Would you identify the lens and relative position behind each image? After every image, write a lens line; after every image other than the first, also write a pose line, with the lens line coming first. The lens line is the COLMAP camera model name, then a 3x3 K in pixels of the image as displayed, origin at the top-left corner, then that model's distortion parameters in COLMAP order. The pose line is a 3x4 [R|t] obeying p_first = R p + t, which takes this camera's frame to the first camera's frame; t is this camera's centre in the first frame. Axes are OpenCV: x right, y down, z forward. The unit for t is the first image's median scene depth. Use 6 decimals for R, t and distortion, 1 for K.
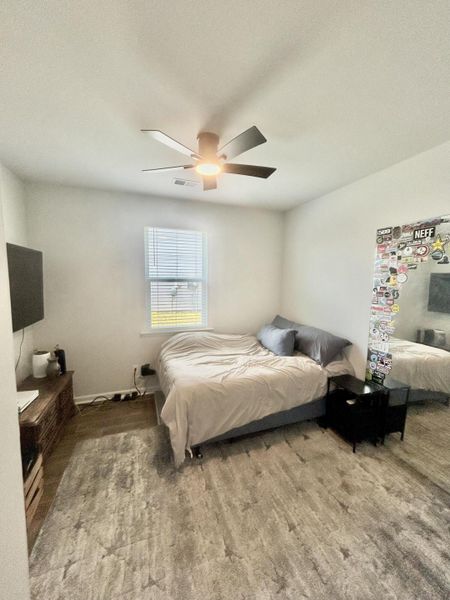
lens RADIAL K [[243.3, 0, 225.0], [0, 243.3, 300.0], [0, 0, 1]] dist [0.001725, 0.000108]
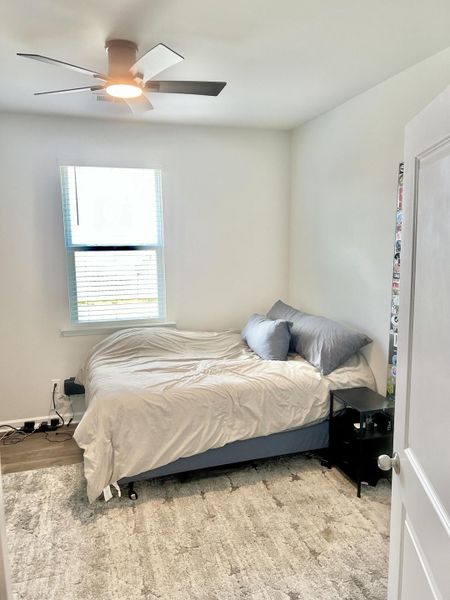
lens RADIAL K [[456.0, 0, 225.0], [0, 456.0, 300.0], [0, 0, 1]] dist [0.038038, -0.050529]
pose [[0.998094, -0.011851, -0.060561, 0.243536], [0.014321, 0.999076, 0.040514, 0.019369], [0.060025, -0.041304, 0.997342, -0.284382]]
